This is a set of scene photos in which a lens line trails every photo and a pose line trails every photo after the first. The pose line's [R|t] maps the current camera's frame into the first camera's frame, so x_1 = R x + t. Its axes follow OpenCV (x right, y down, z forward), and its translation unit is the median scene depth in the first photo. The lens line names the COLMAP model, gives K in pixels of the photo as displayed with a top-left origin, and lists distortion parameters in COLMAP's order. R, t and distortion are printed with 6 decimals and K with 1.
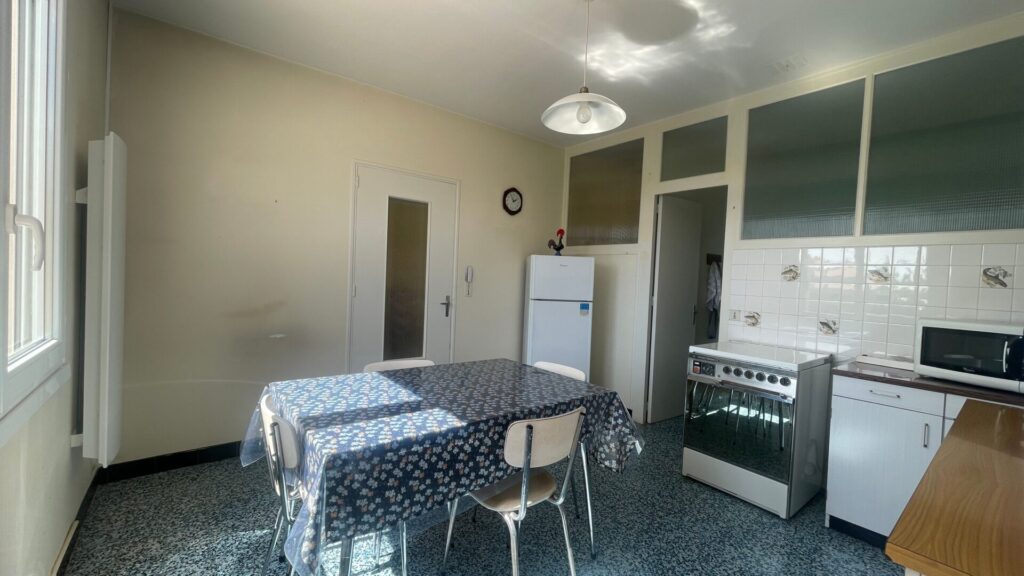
lens RADIAL K [[410.2, 0, 508.5], [0, 410.2, 284.3], [0, 0, 1]] dist [0.016971, 0.000036]
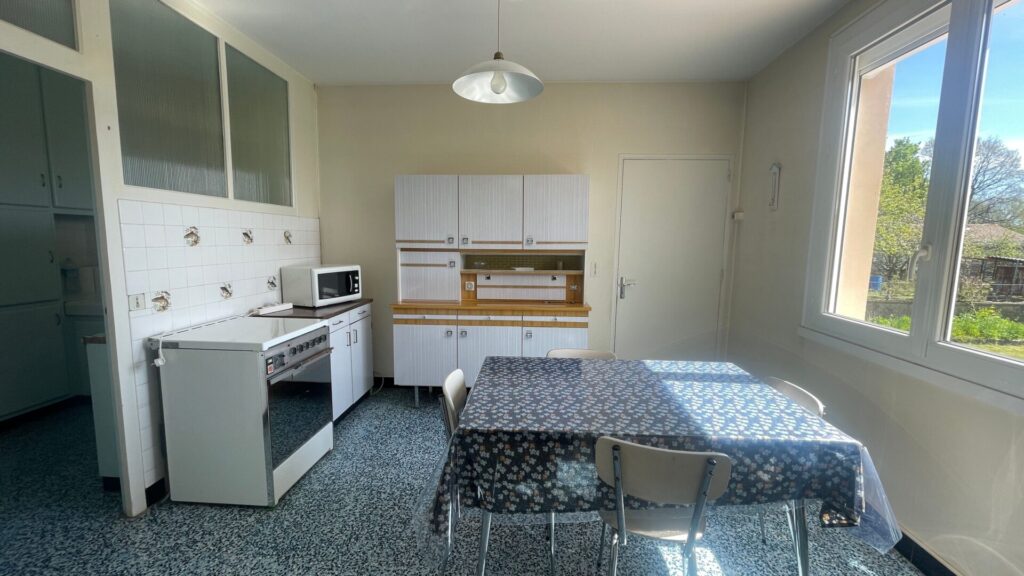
lens RADIAL K [[410.2, 0, 508.5], [0, 410.2, 284.3], [0, 0, 1]] dist [0.016971, 0.000036]
pose [[-0.735280, -0.128836, 0.665406, -0.396337], [-0.031701, 0.987230, 0.156117, -0.092522], [-0.677022, 0.093695, -0.729974, 1.336519]]
